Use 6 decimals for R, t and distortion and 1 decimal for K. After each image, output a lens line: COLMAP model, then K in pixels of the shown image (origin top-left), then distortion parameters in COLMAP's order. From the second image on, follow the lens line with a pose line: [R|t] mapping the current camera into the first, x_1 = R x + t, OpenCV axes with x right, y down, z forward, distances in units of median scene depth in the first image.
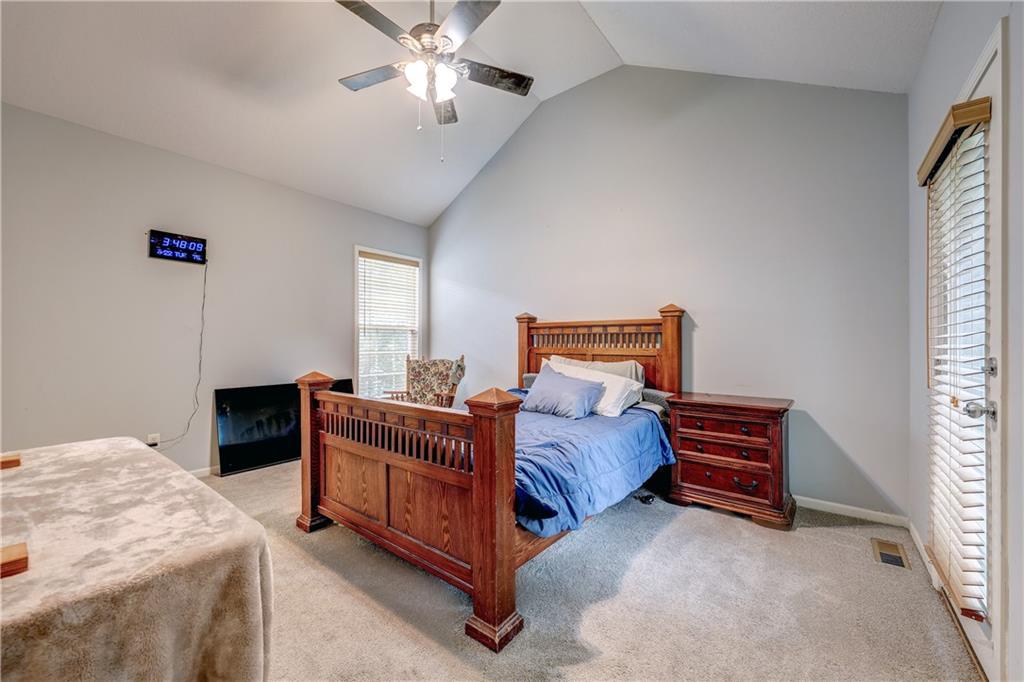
lens RADIAL K [[402.5, 0, 511.2], [0, 402.5, 341.4], [0, 0, 1]] dist [-0.000224, -0.000006]
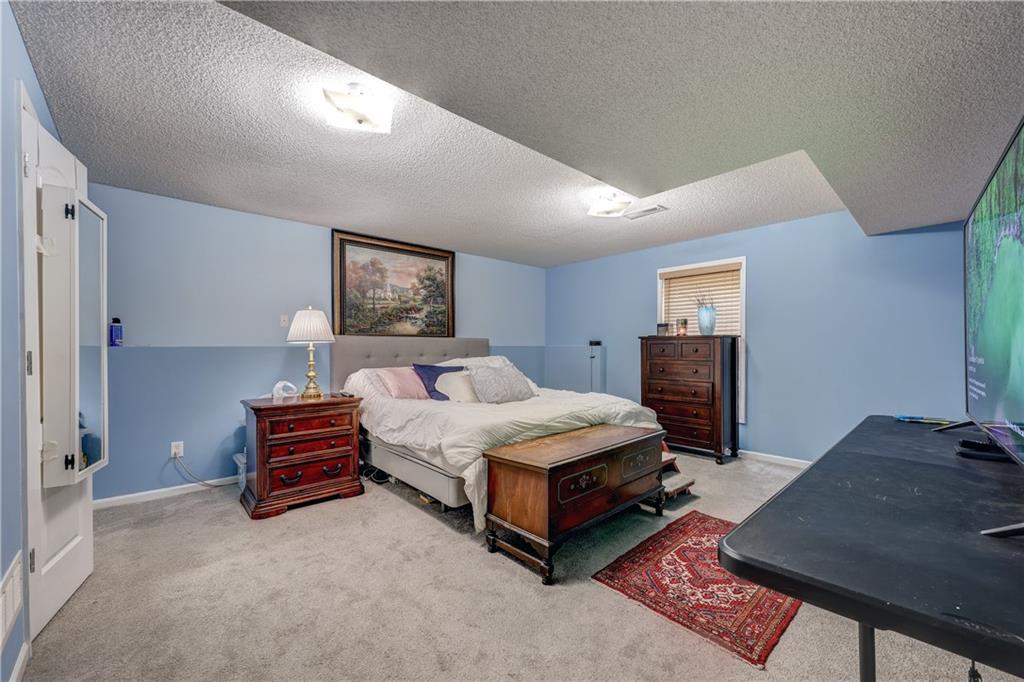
lens RADIAL K [[402.5, 0, 511.4], [0, 402.5, 343.8], [0, 0, 1]] dist [-0.000224, -0.000006]
pose [[0.157055, 0.000347, 0.987590, -0.470894], [-0.000974, 1.000000, -0.000196, -0.003262], [-0.987589, -0.000932, 0.157055, 0.314995]]
